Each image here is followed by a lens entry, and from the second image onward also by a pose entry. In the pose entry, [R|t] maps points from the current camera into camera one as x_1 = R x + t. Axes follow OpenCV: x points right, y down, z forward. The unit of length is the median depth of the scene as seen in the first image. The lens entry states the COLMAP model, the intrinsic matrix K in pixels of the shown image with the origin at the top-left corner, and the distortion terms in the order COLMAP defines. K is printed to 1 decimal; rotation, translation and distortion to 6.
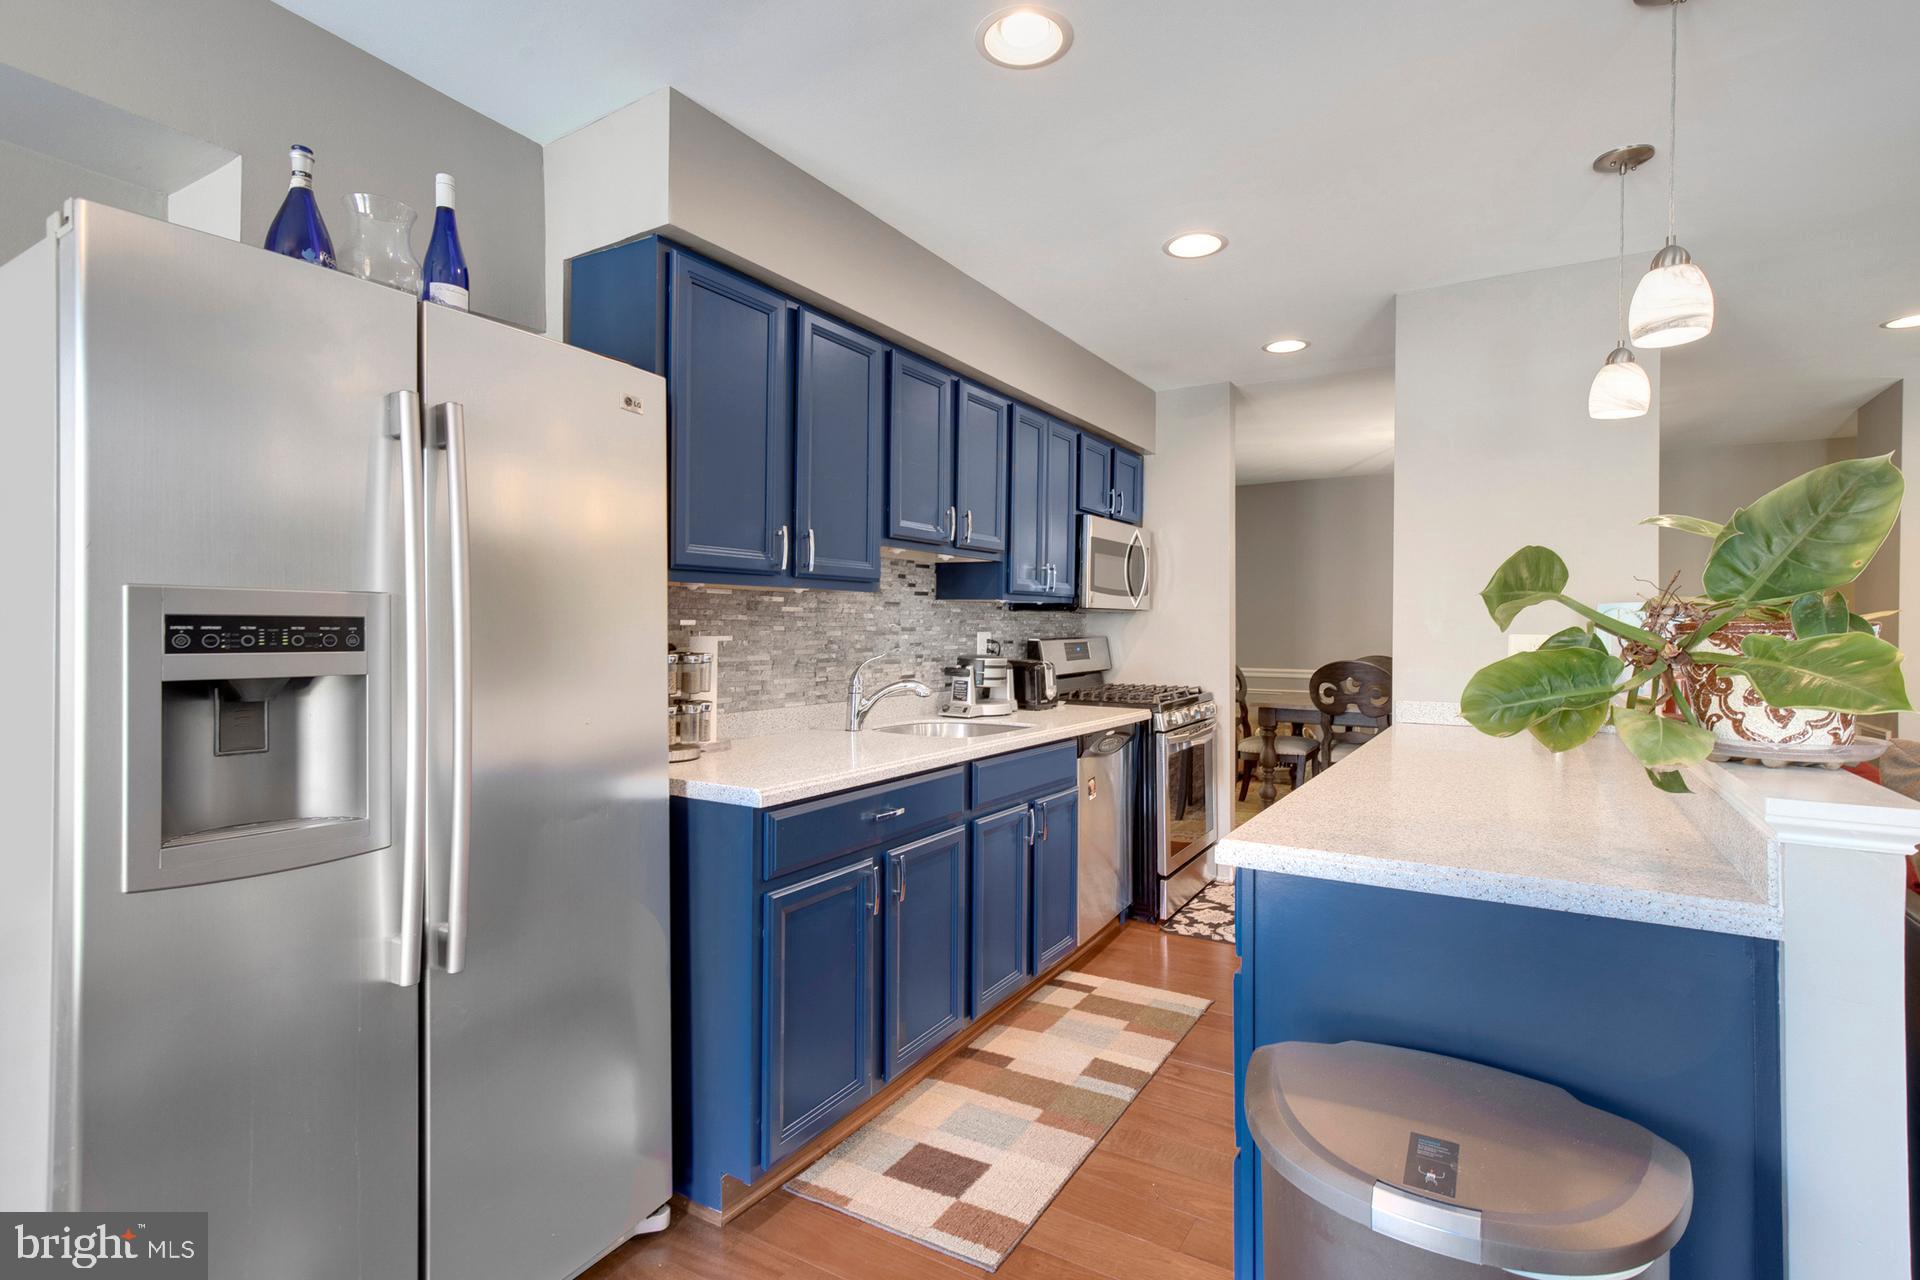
lens RADIAL K [[922.2, 0, 960.0], [0, 922.2, 640.0], [0, 0, 1]] dist [0.000772, -0.000854]
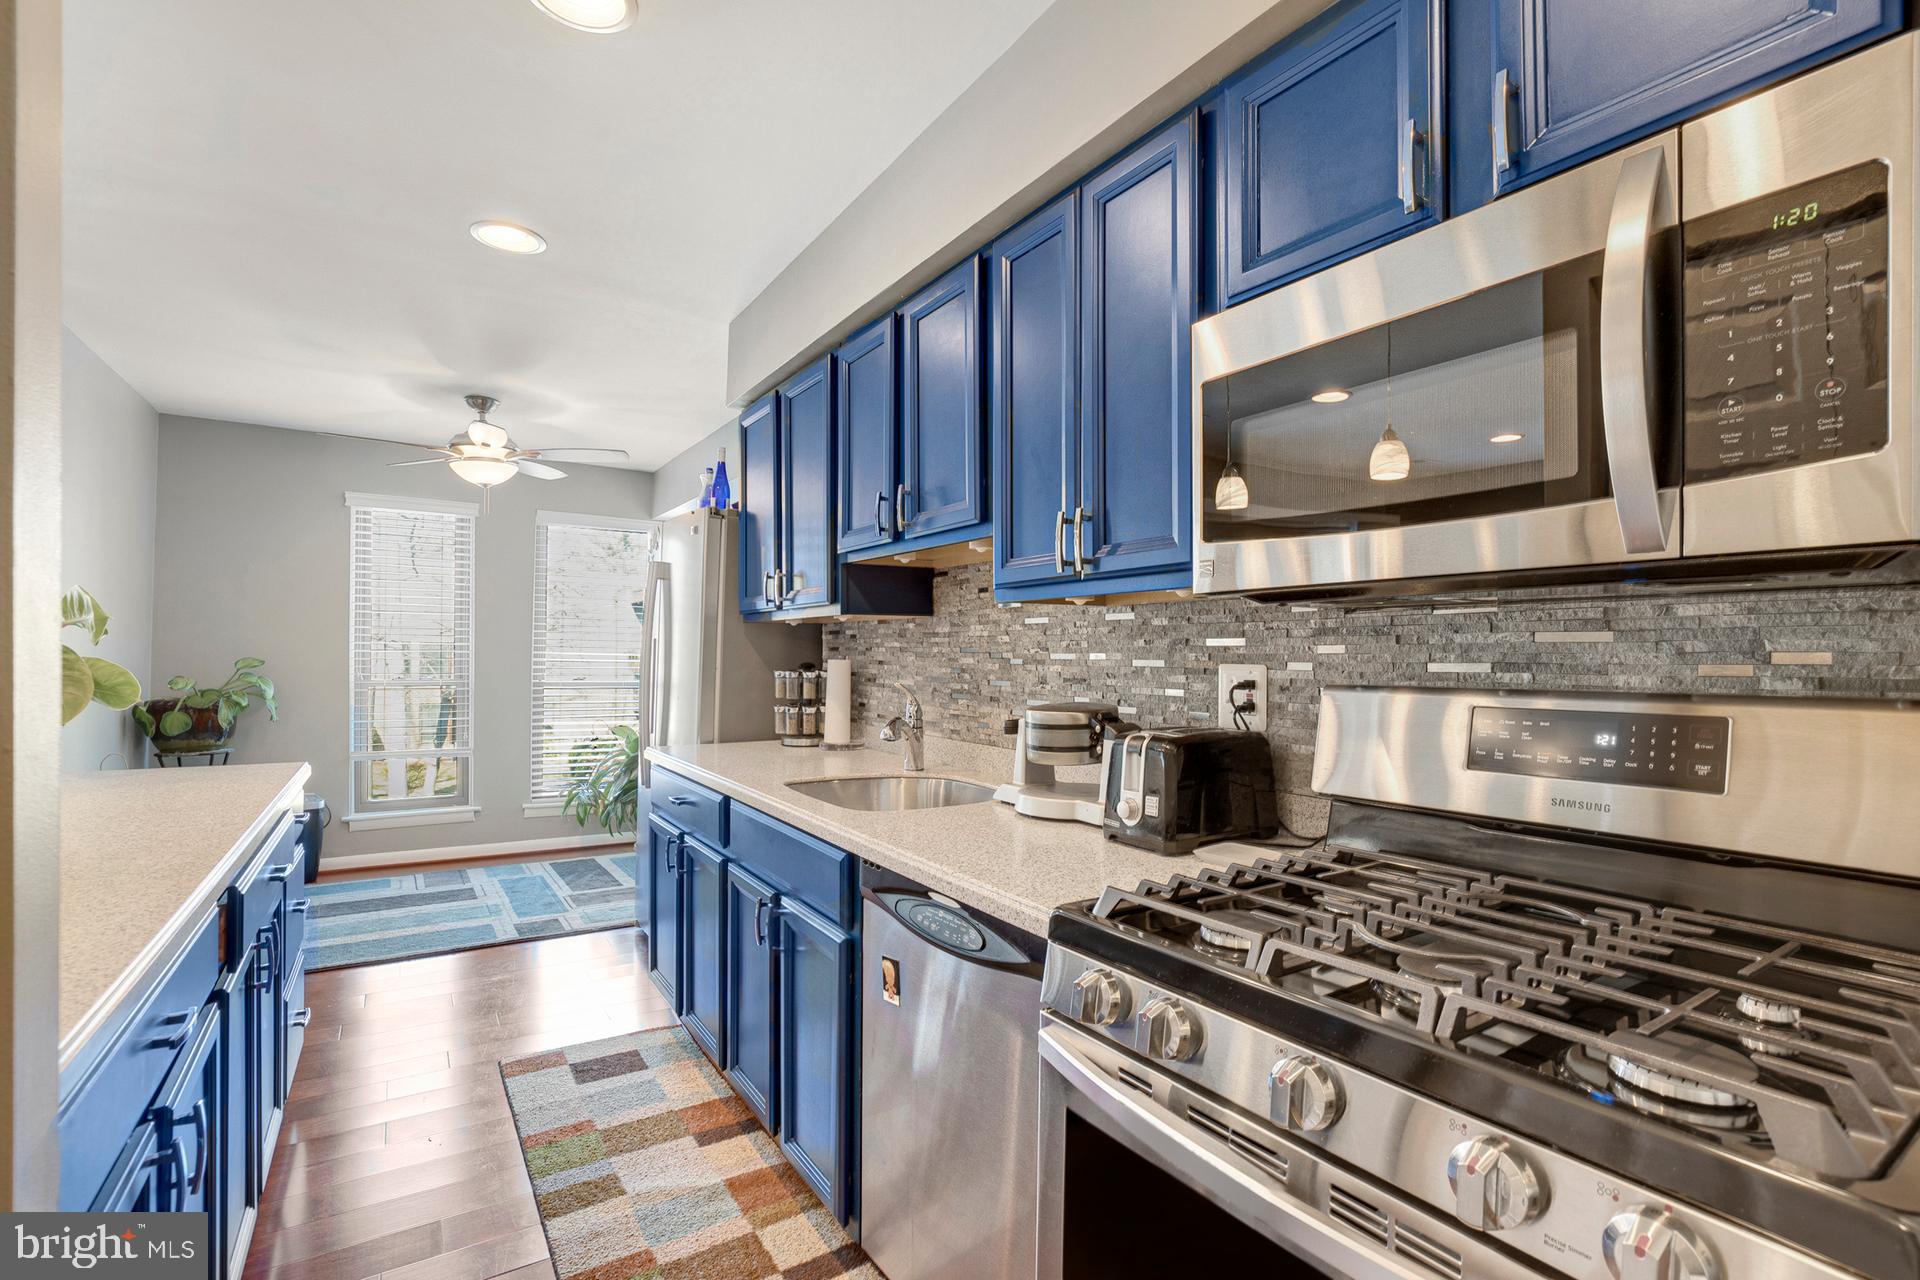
lens RADIAL K [[922.2, 0, 960.0], [0, 922.2, 640.0], [0, 0, 1]] dist [0.000772, -0.000854]
pose [[-0.458088, -0.010904, -0.888840, 0.920851], [-0.014312, 0.999886, -0.004890, -0.032309], [0.888792, 0.010481, -0.458191, 2.036800]]
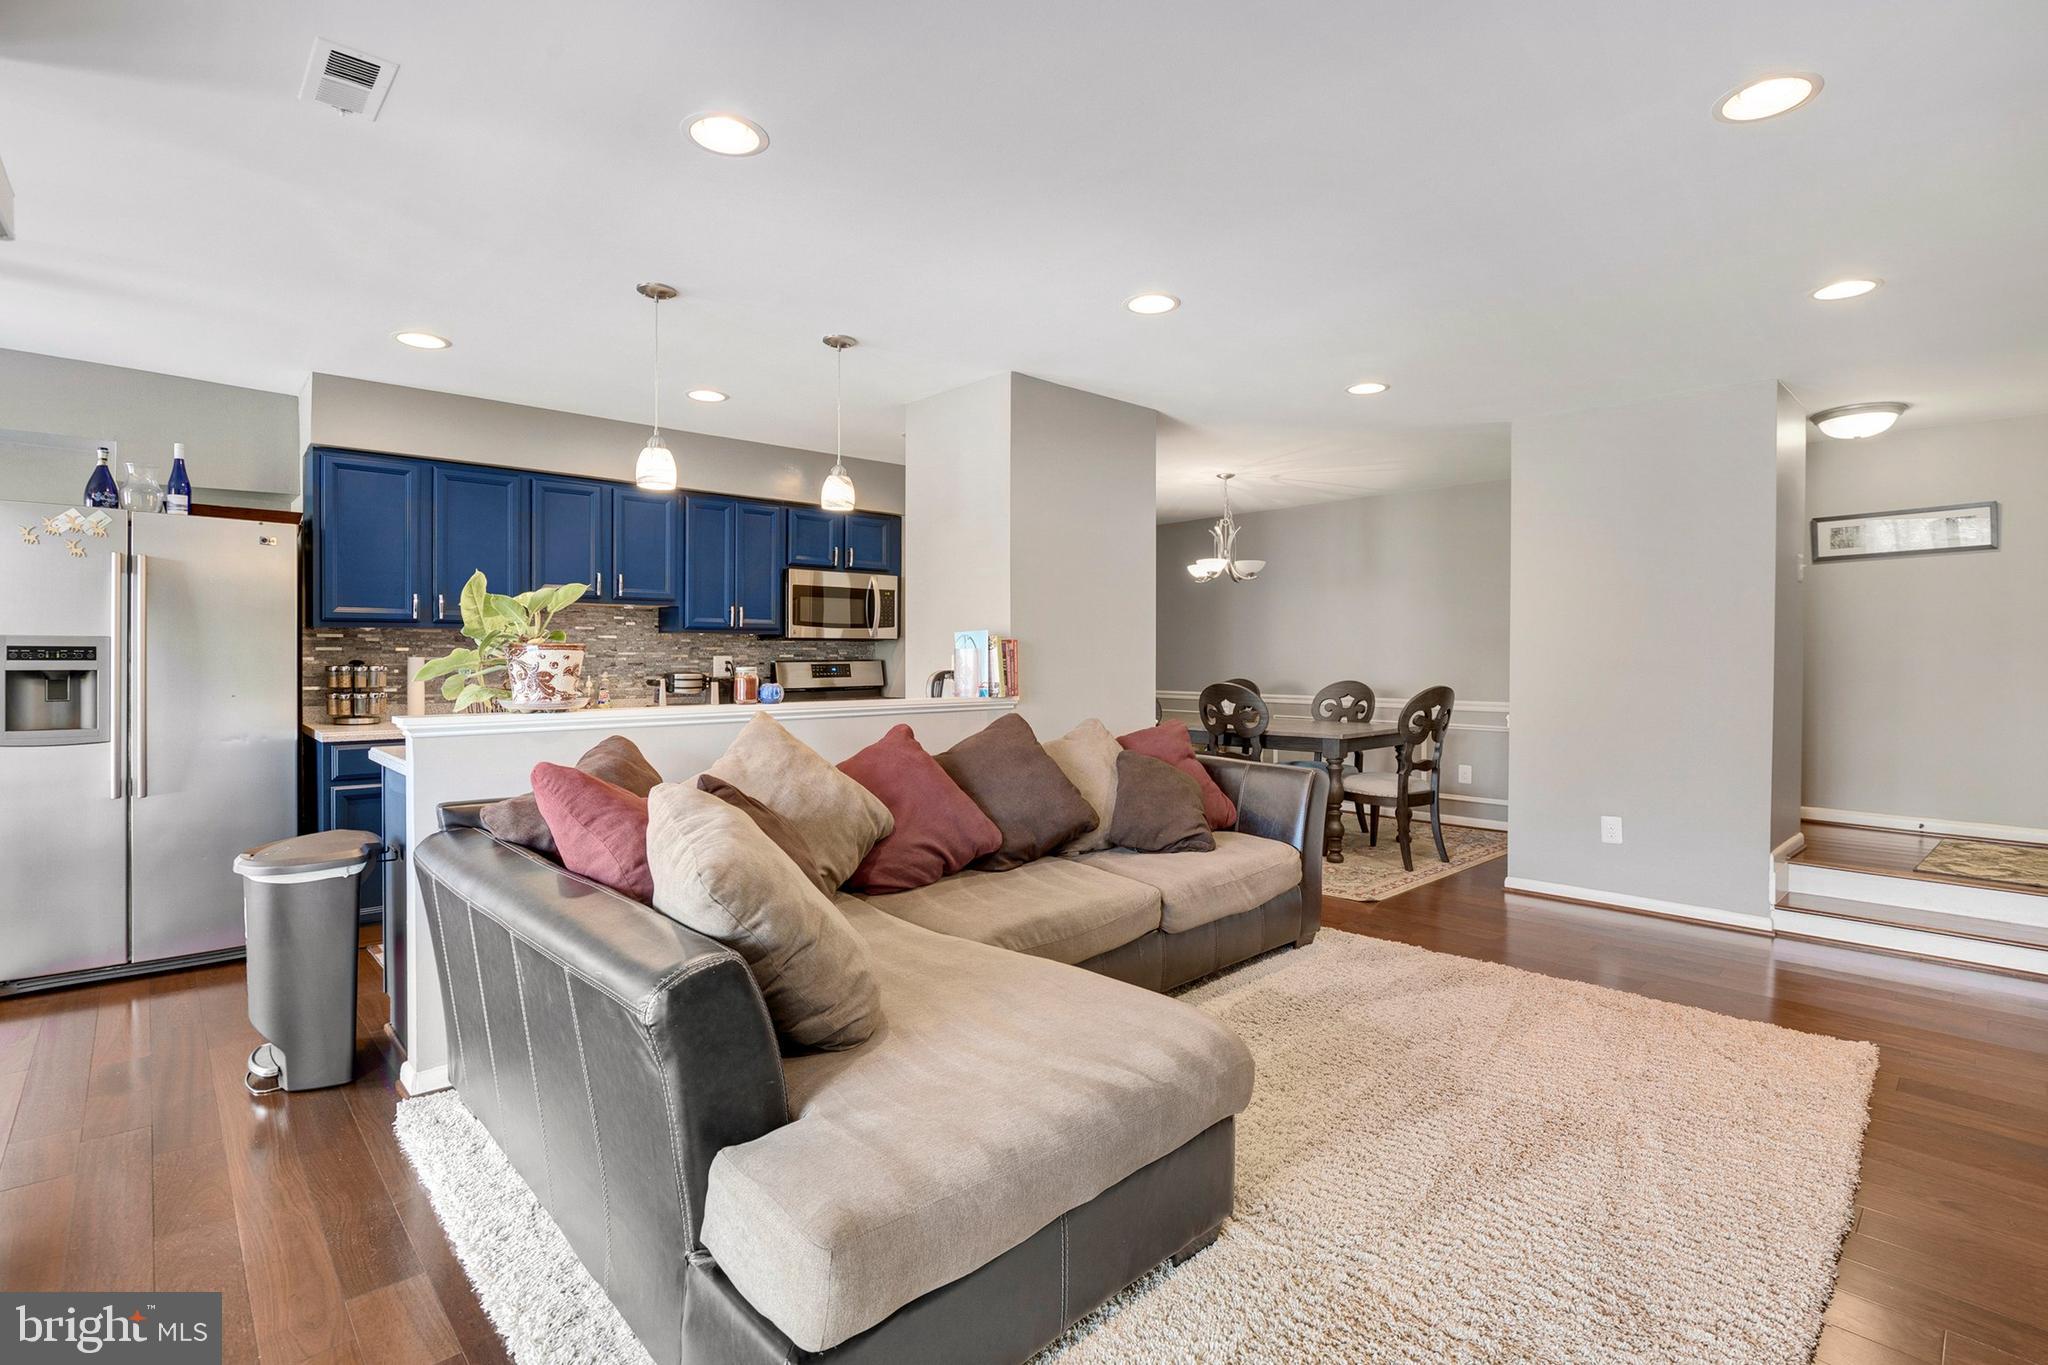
lens RADIAL K [[966.9, 0, 1022.8], [0, 966.9, 668.3], [0, 0, 1]] dist [-0.012399, 0.000722]
pose [[0.957027, -0.000712, -0.289998, 1.643272], [-0.000422, 0.999993, -0.003849, 0.028036], [0.289998, 0.003806, 0.957020, -0.478983]]
